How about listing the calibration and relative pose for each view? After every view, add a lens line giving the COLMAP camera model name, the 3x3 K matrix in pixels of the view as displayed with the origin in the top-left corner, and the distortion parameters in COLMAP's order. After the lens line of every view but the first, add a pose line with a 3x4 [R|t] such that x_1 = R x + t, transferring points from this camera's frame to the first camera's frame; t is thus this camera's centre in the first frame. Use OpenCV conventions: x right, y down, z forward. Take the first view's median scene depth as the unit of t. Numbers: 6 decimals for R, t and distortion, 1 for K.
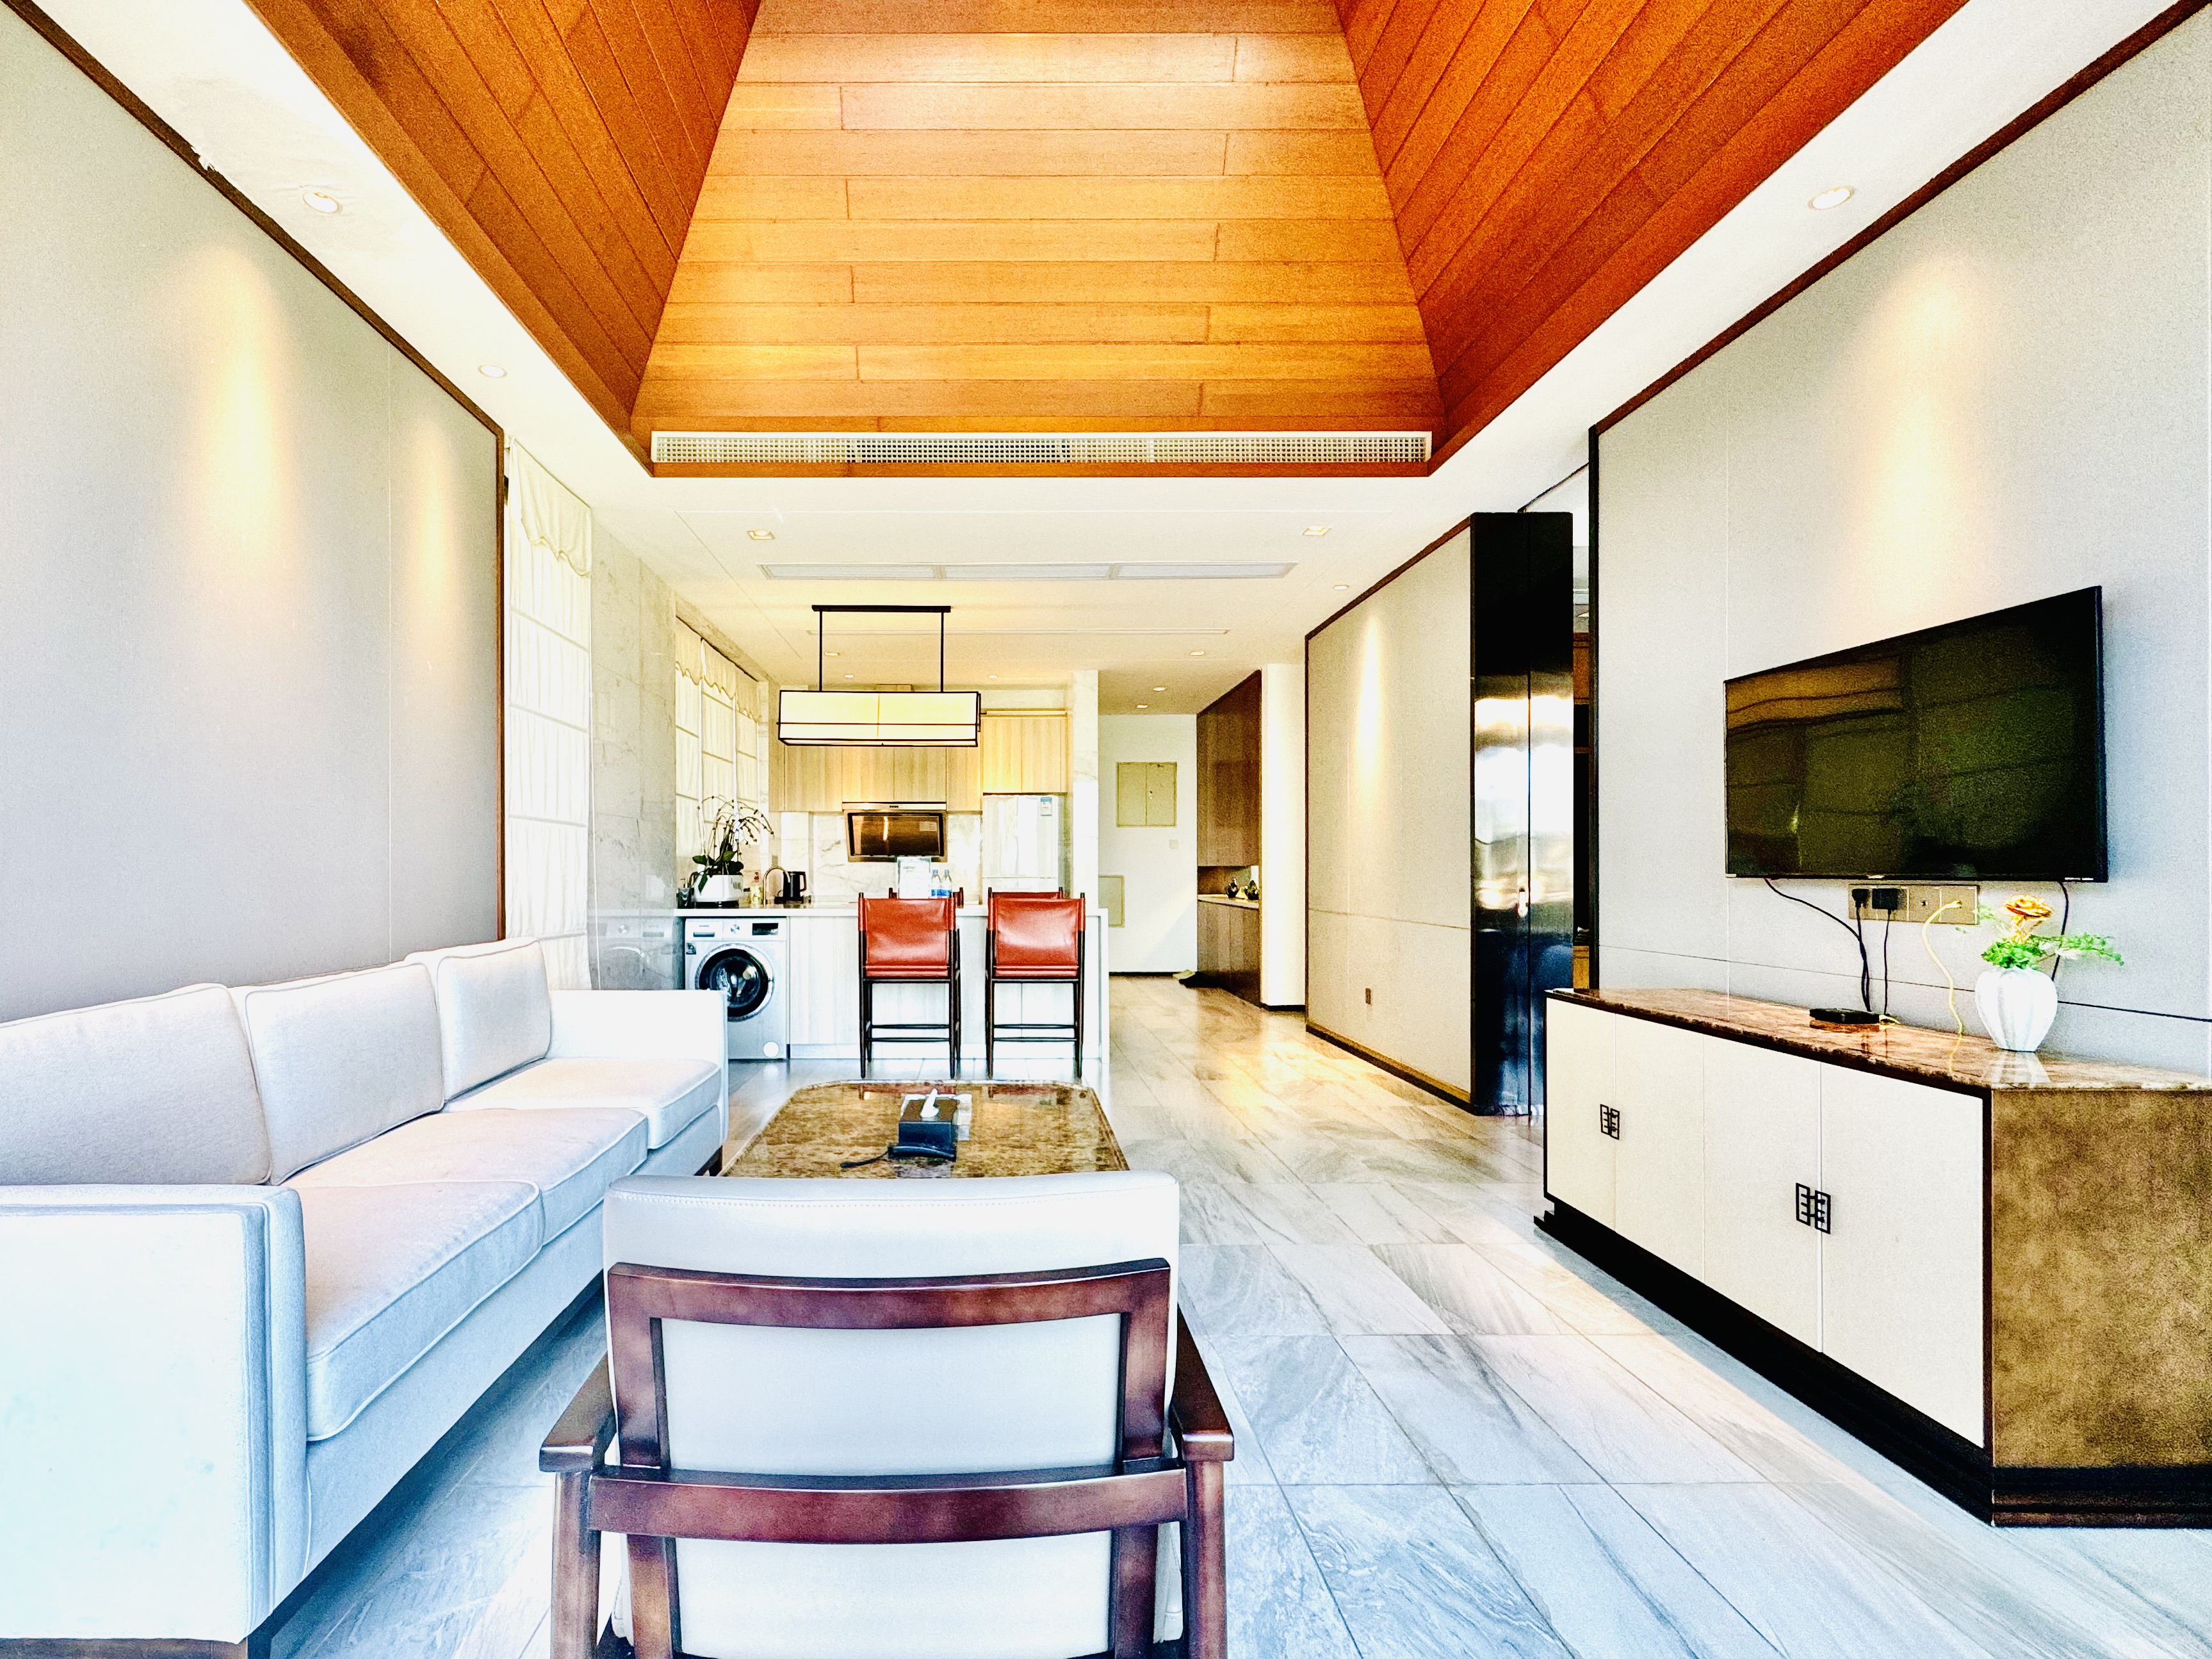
lens RADIAL K [[1007.8, 0, 993.5], [0, 1007.8, 865.5], [0, 0, 1]] dist [-0.006172, -0.001138]
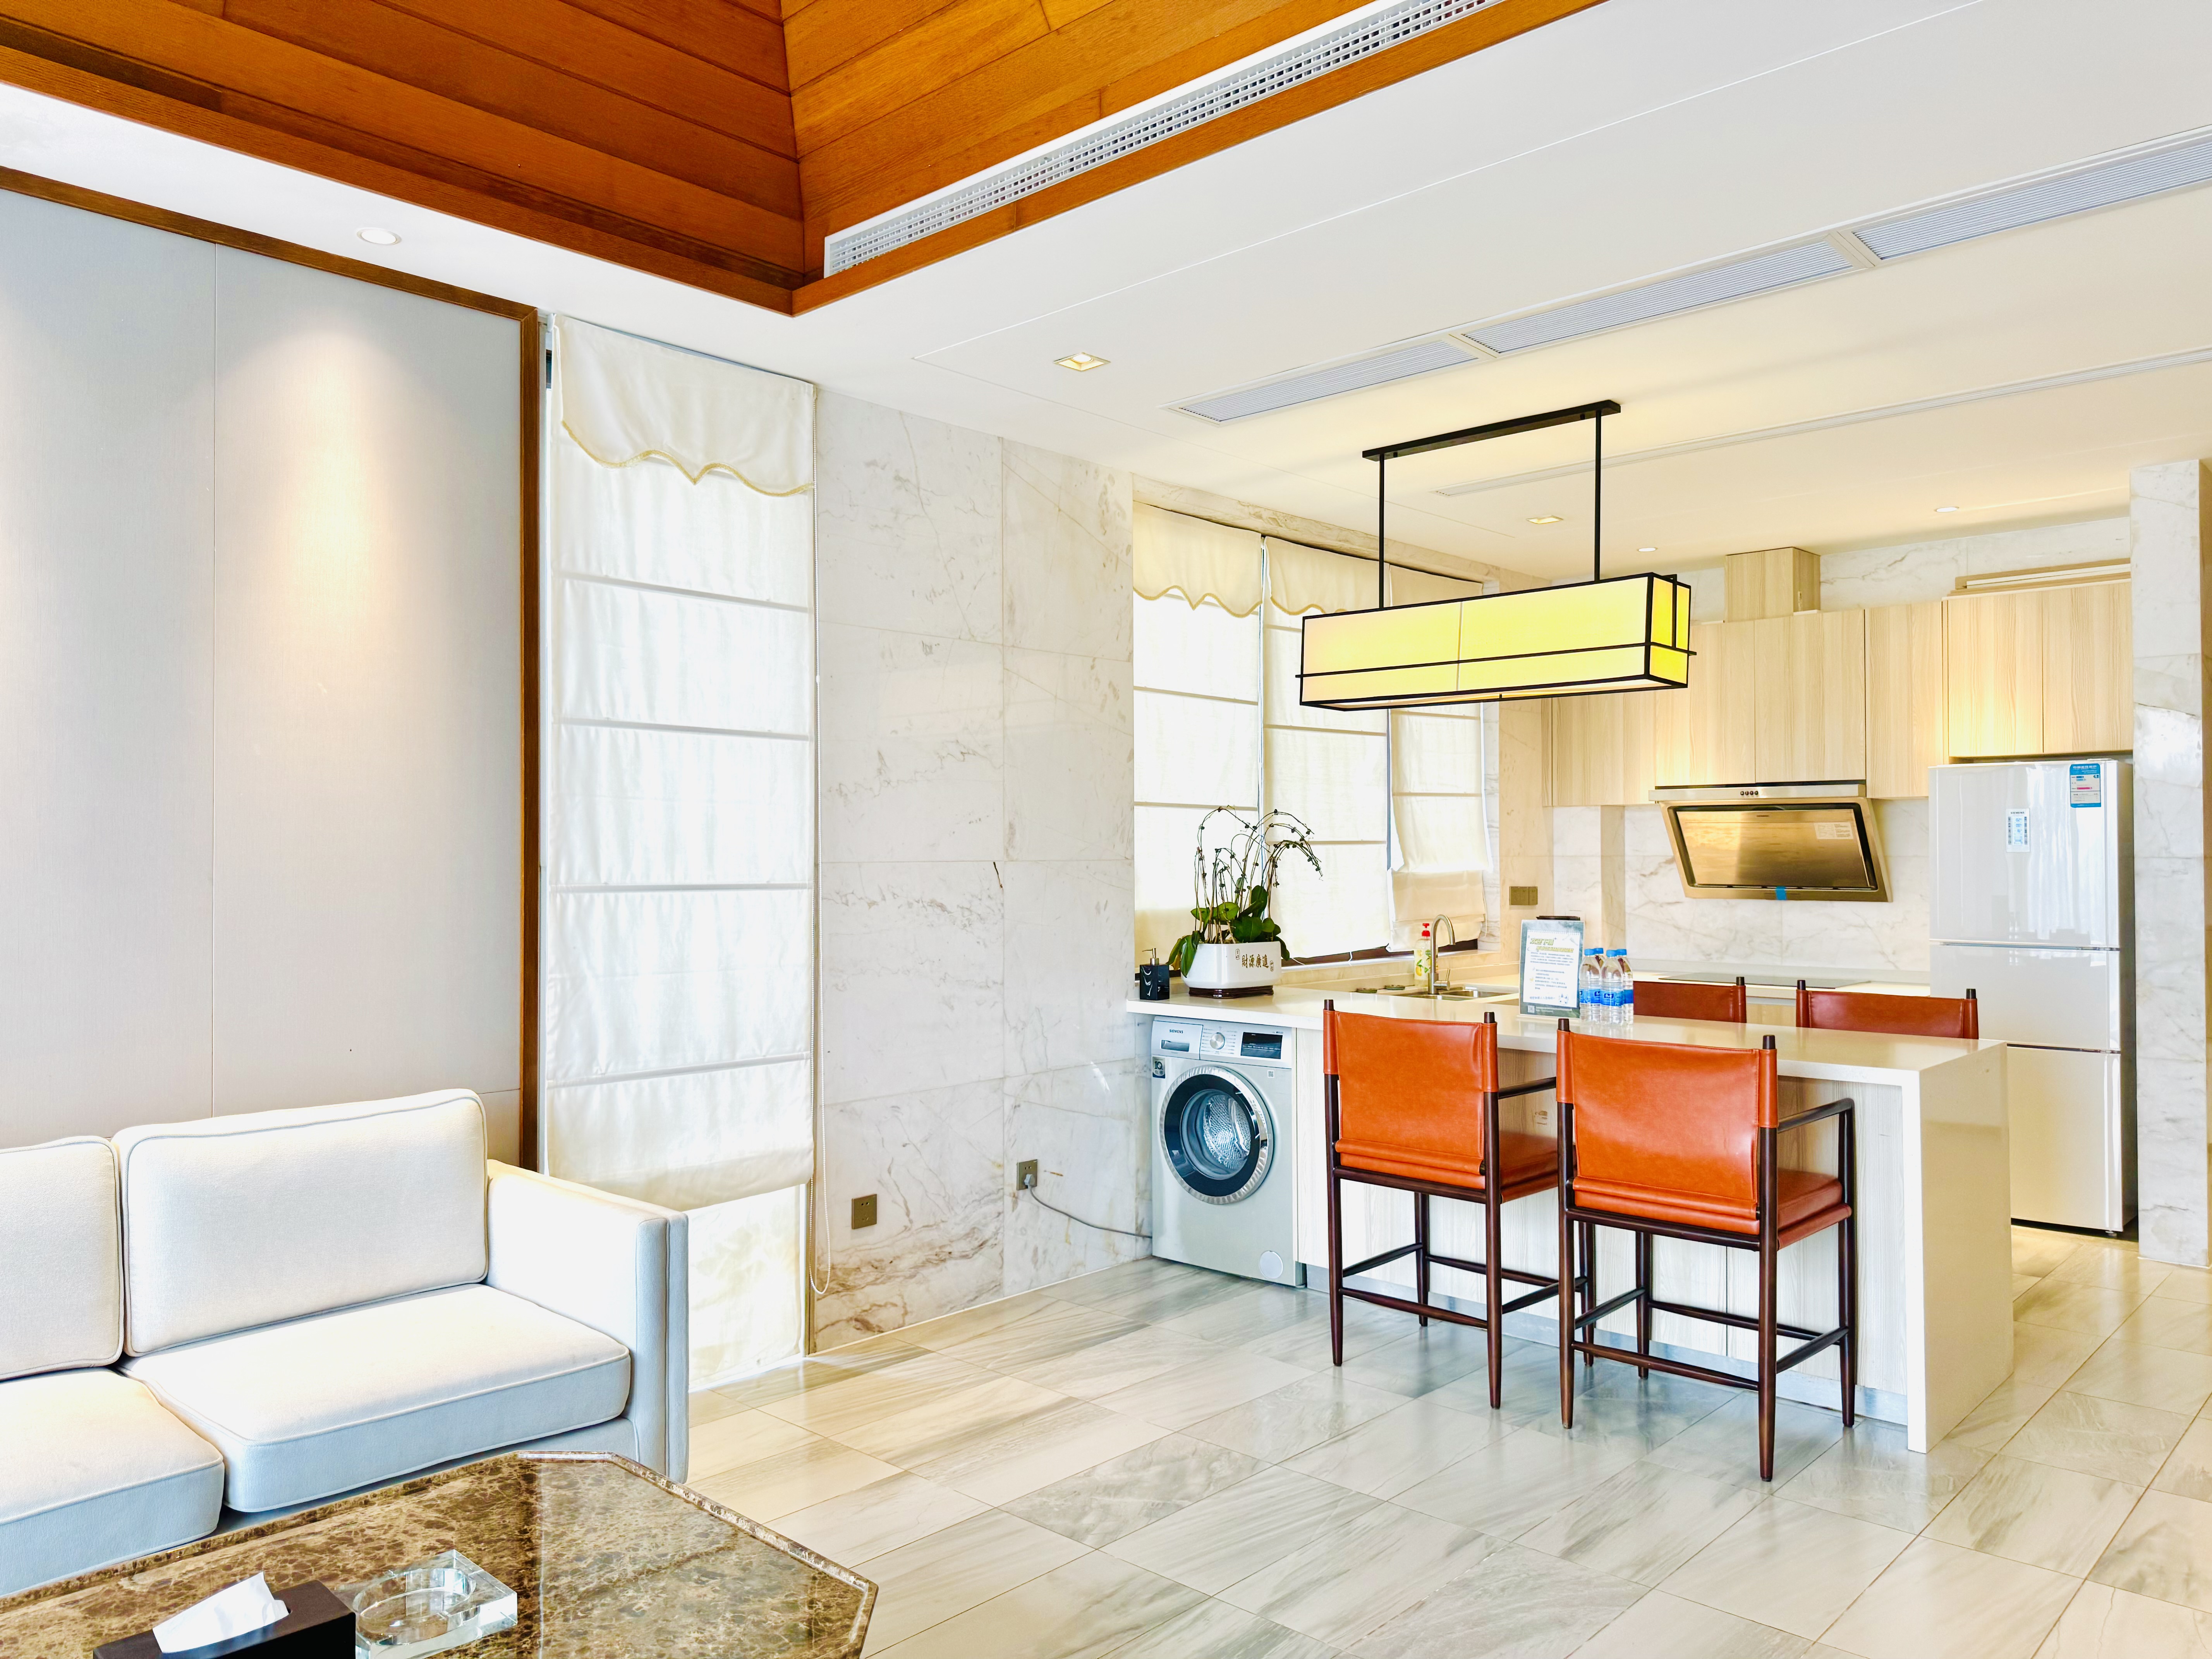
lens RADIAL K [[1549.4, 0, 1102.8], [0, 1549.4, 826.4], [0, 0, 1]] dist [0.077304, -0.061620]
pose [[0.733704, -0.011462, -0.679373, 0.279417], [0.001364, 0.999881, -0.015397, -0.042581], [0.679468, 0.010370, 0.733632, 0.284294]]
